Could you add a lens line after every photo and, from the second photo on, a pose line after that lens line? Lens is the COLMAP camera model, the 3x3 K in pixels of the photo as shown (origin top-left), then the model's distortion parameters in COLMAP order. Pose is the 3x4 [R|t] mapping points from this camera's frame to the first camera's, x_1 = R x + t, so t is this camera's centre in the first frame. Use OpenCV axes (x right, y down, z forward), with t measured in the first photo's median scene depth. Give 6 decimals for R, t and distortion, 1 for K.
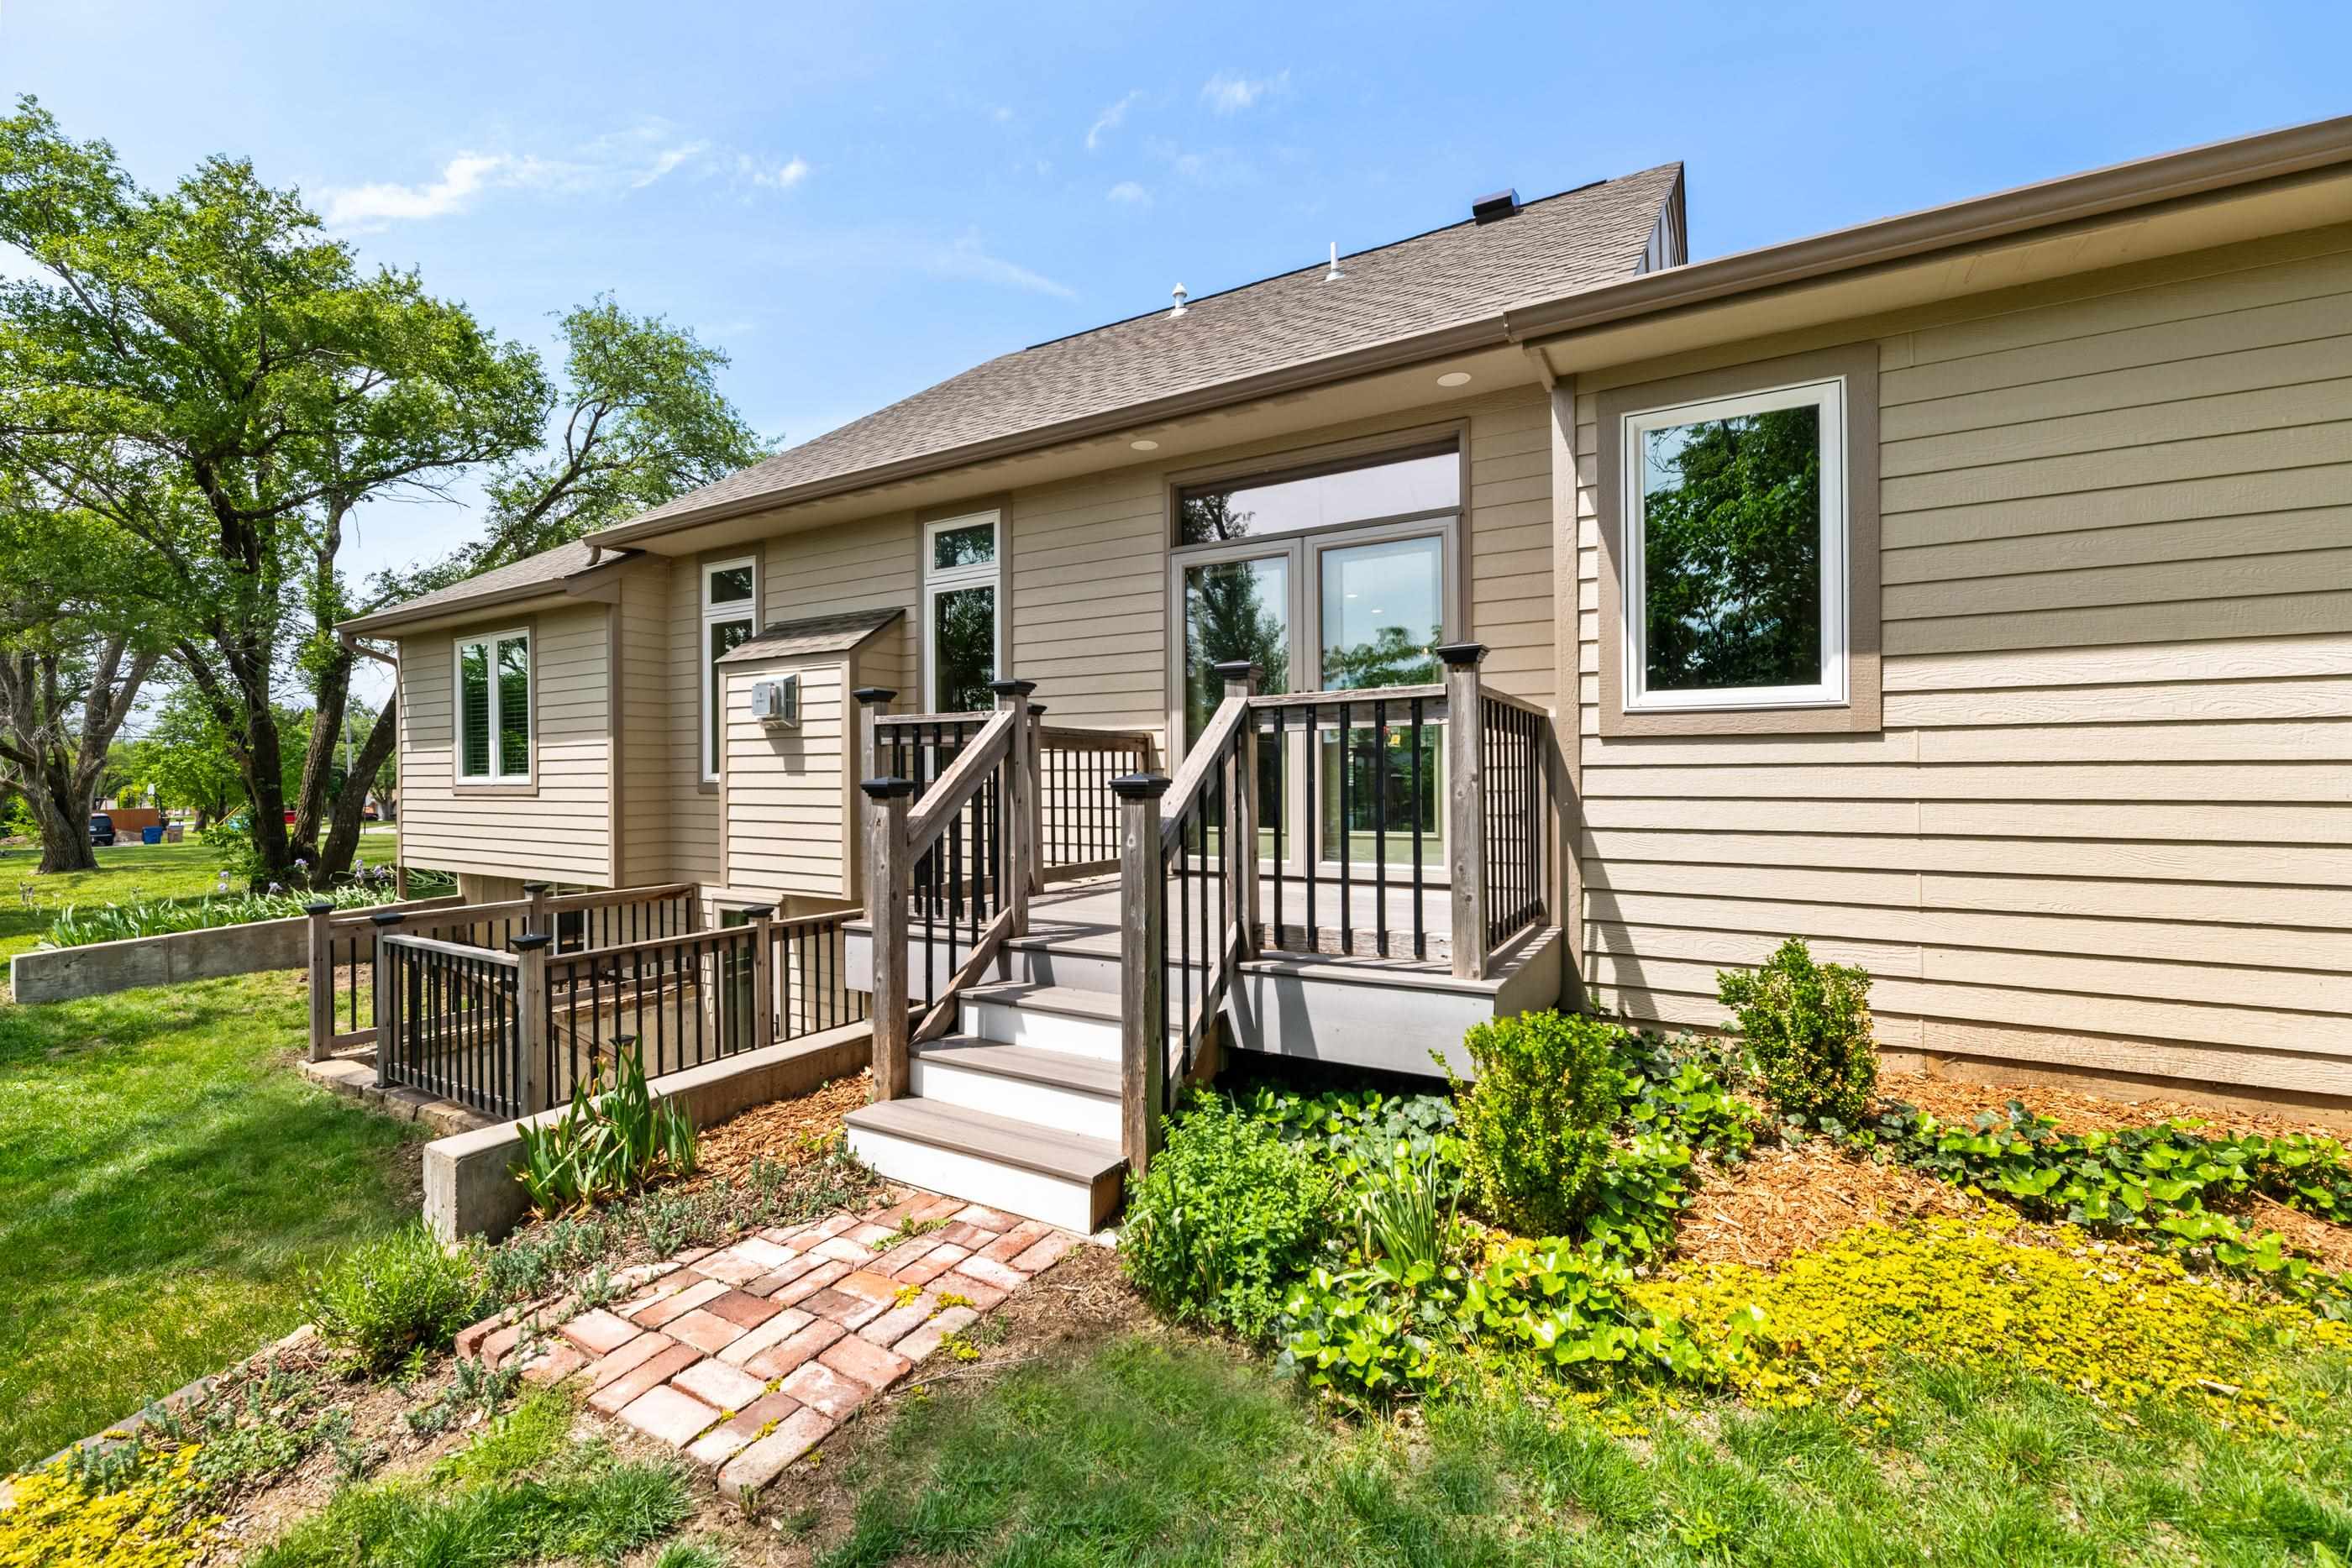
lens RADIAL K [[930.3, 0, 1174.2], [0, 930.3, 772.9], [0, 0, 1]] dist [-0.002229, 0.000094]
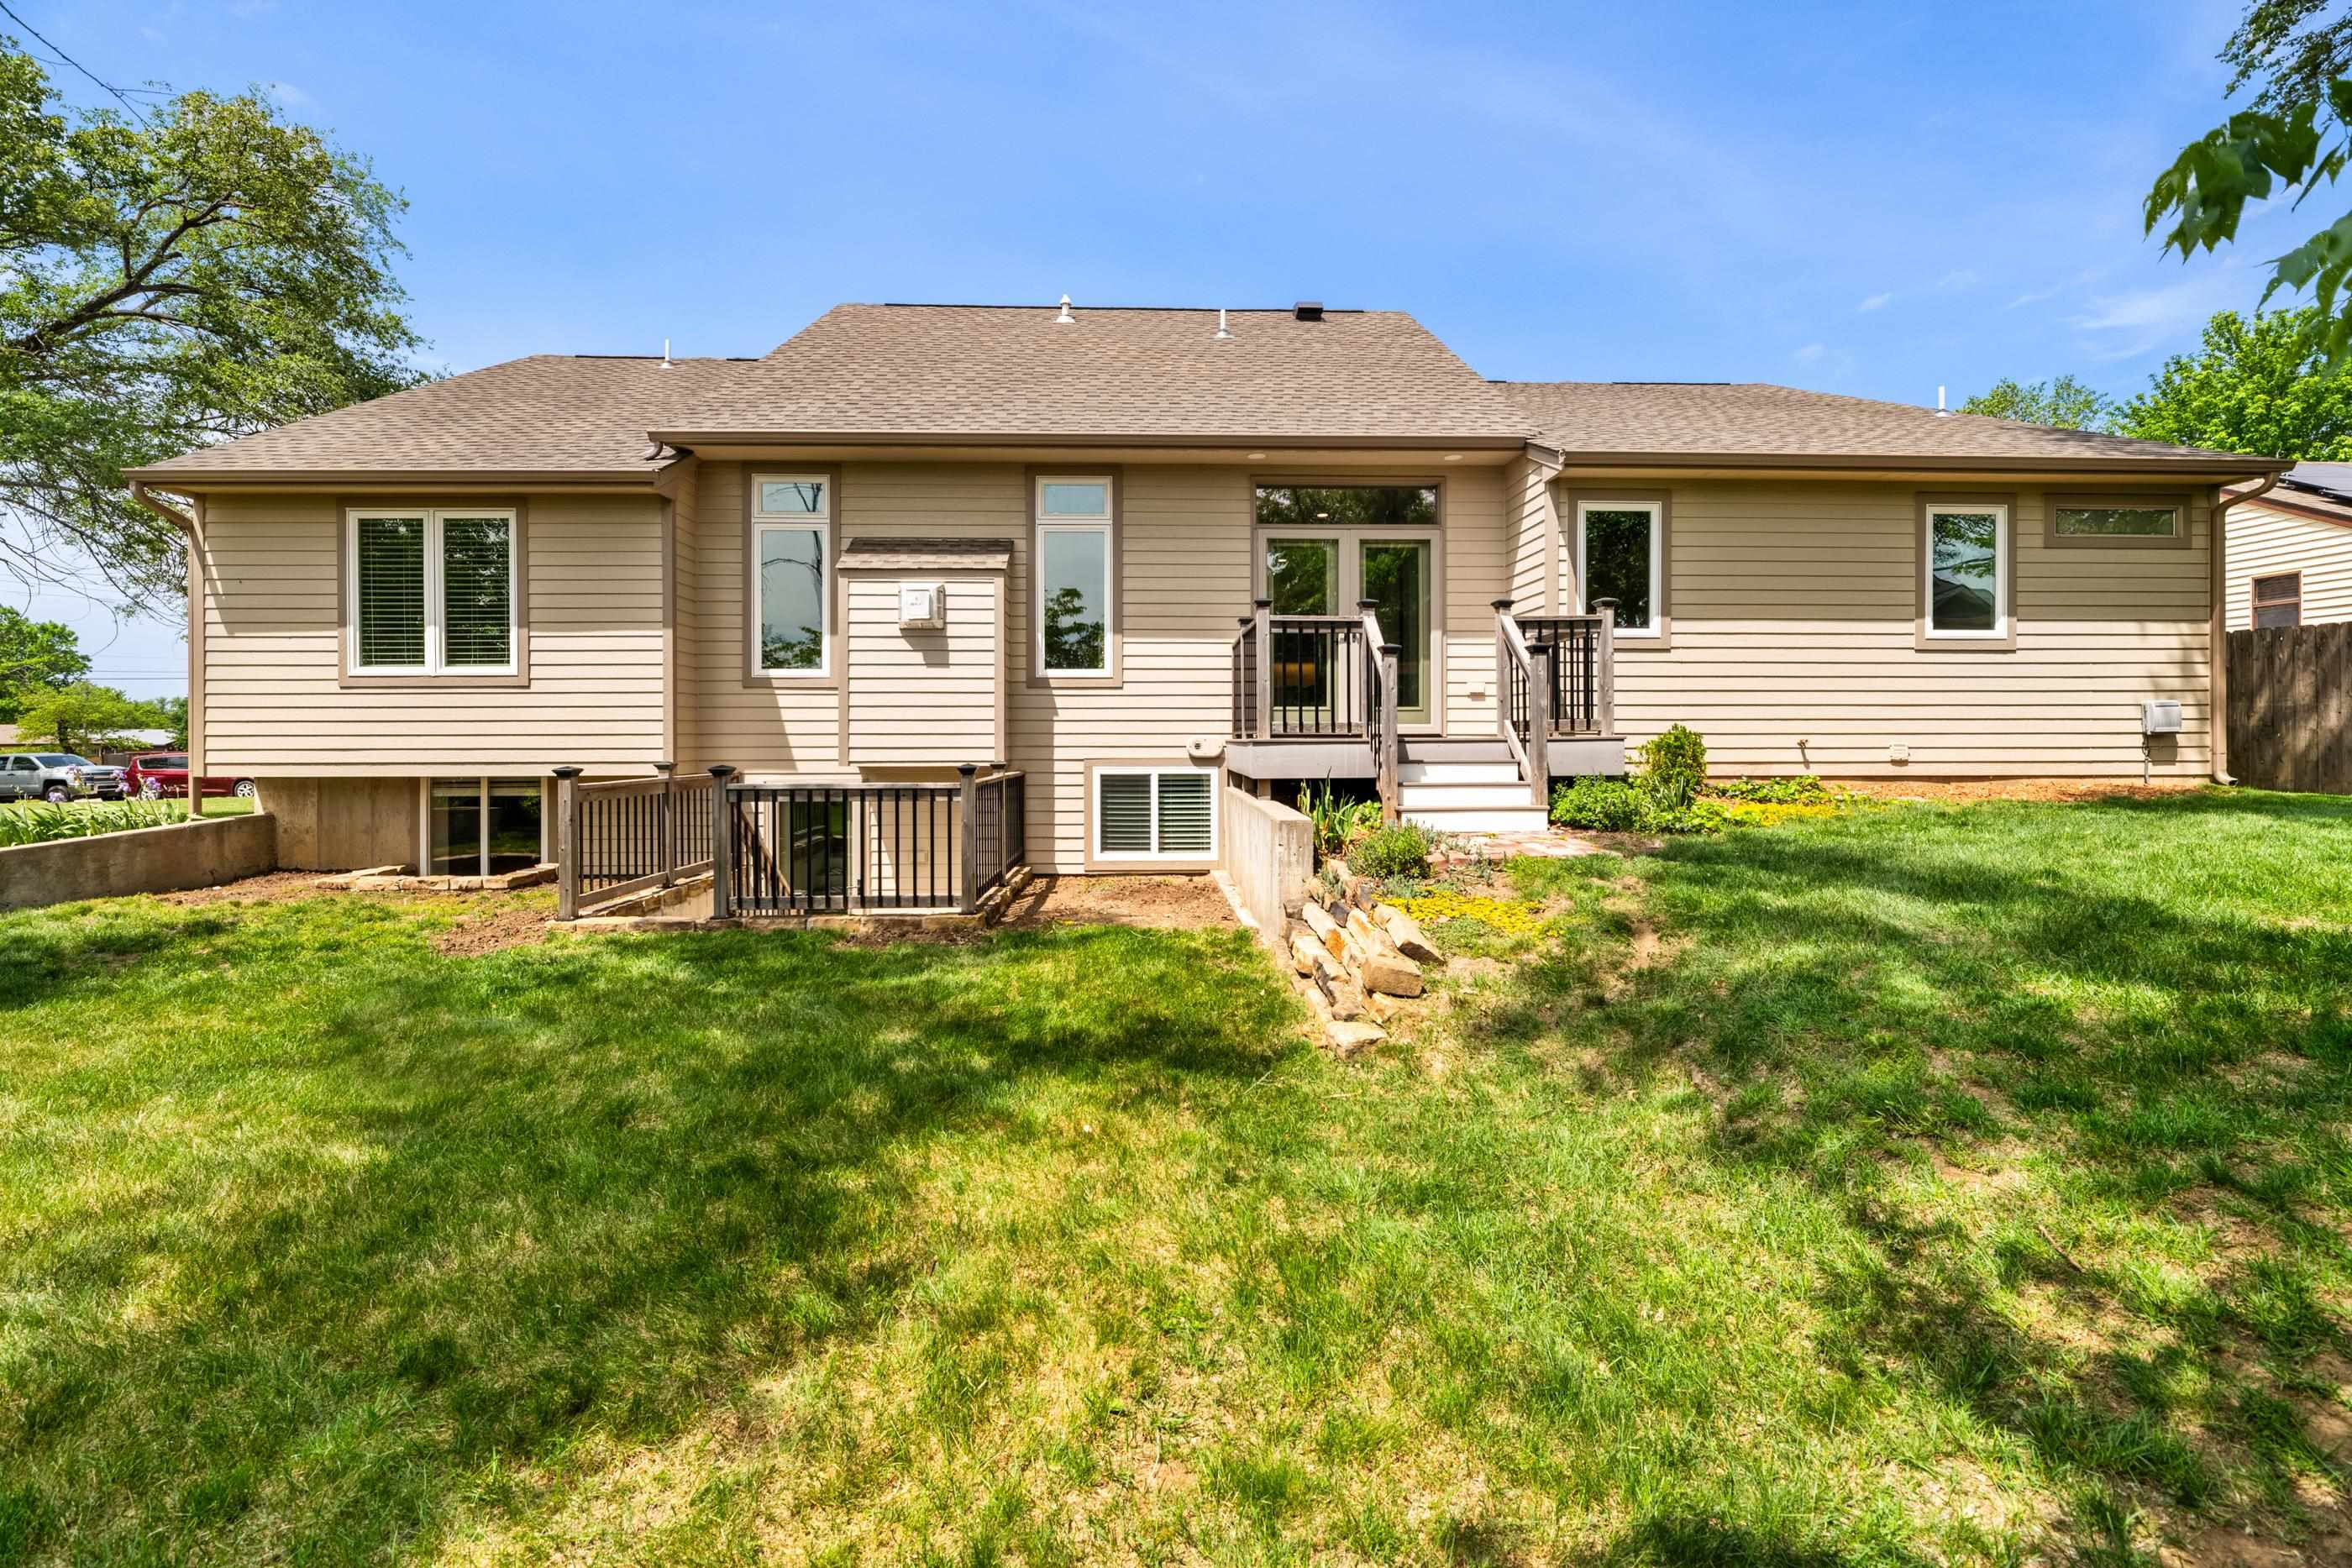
lens RADIAL K [[930.3, 0, 1157.2], [0, 930.3, 751.1], [0, 0, 1]] dist [-0.002229, 0.000094]
pose [[0.859948, -0.001632, 0.510378, -0.641642], [-0.005959, 0.999895, 0.013238, 0.077711], [-0.510346, -0.014426, 0.859848, -0.164996]]
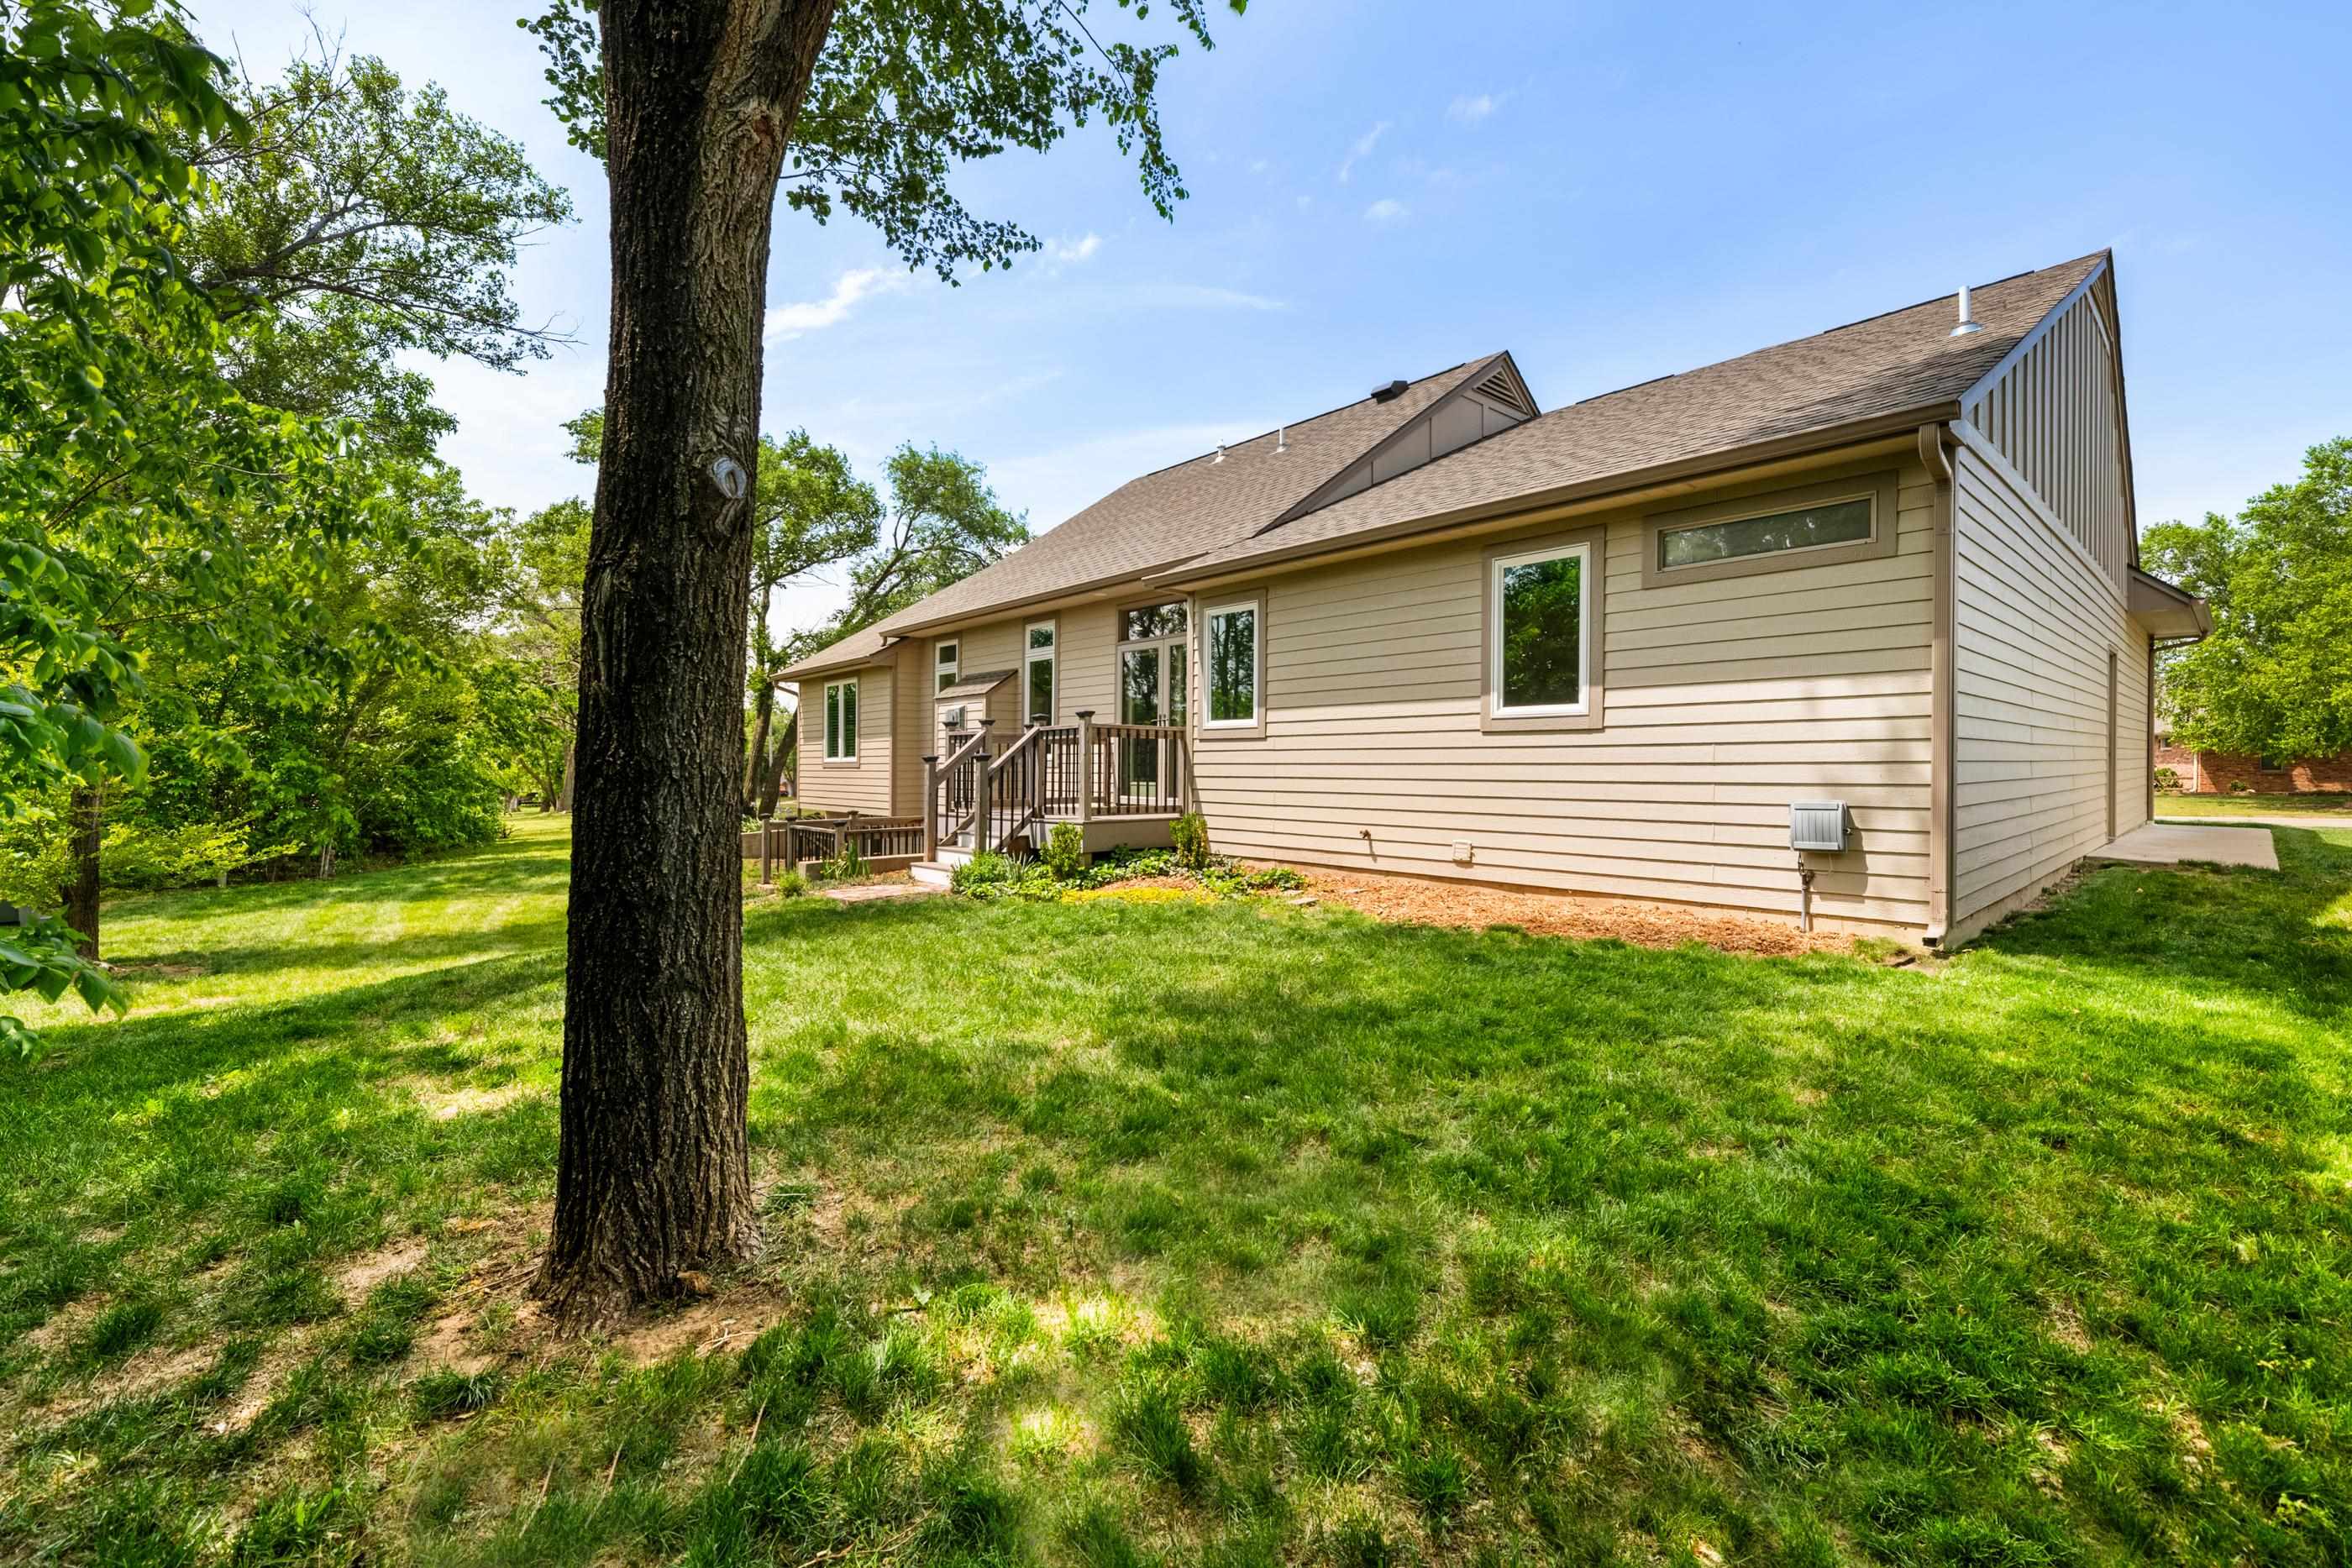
lens RADIAL K [[930.3, 0, 1173.7], [0, 930.3, 772.8], [0, 0, 1]] dist [-0.002229, 0.000094]
pose [[0.950325, 0.012466, -0.311009, 0.509907], [-0.010831, 0.999917, 0.006981, 0.014633], [0.311070, -0.003266, 0.950381, -0.593085]]
